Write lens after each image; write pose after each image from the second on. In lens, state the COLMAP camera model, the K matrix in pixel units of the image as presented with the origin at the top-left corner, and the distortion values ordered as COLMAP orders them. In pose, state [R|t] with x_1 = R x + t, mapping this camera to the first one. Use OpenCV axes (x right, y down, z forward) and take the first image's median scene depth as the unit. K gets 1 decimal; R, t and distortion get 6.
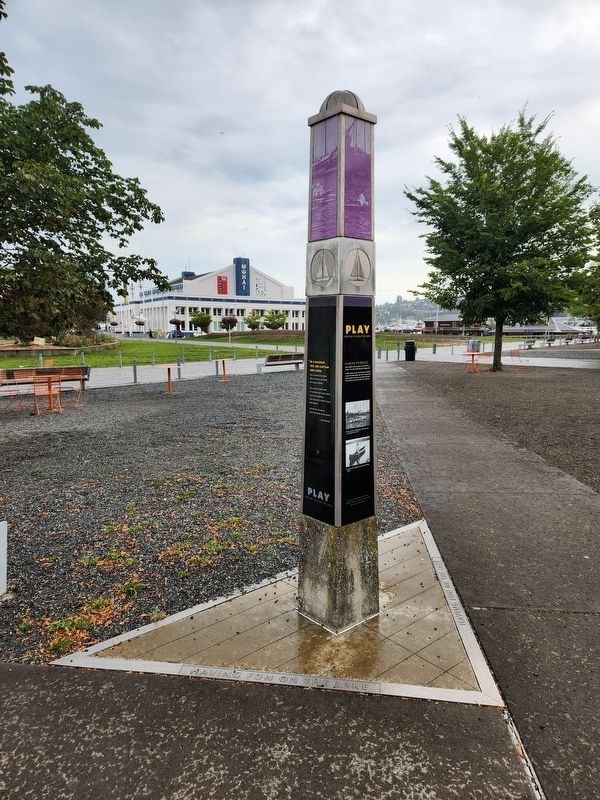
lens RADIAL K [[543.0, 0, 302.5], [0, 543.0, 404.4], [0, 0, 1]] dist [0.068037, -0.069178]
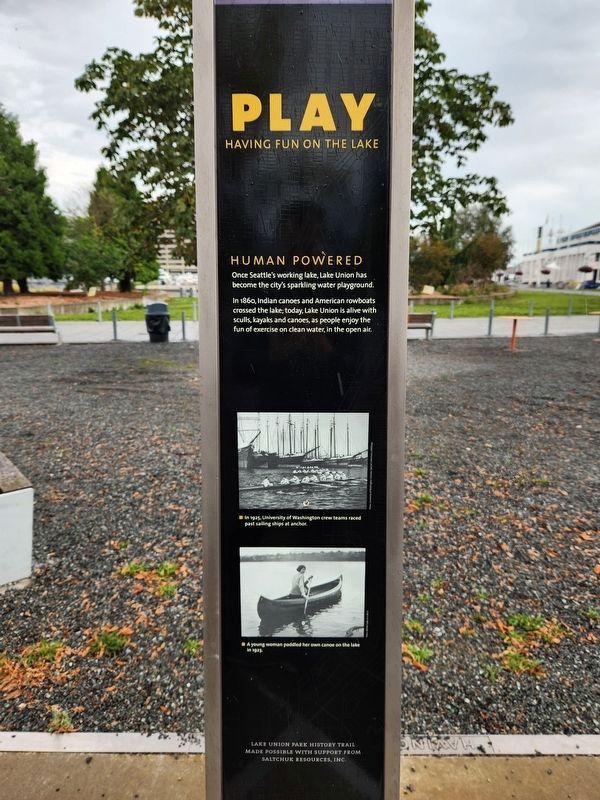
lens RADIAL K [[543.0, 0, 302.5], [0, 543.0, 404.4], [0, 0, 1]] dist [0.068037, -0.069178]
pose [[0.758660, 0.148603, -0.634312, 0.259572], [-0.093860, 0.988412, 0.119300, -0.039969], [0.644690, -0.030971, 0.763816, 0.780400]]
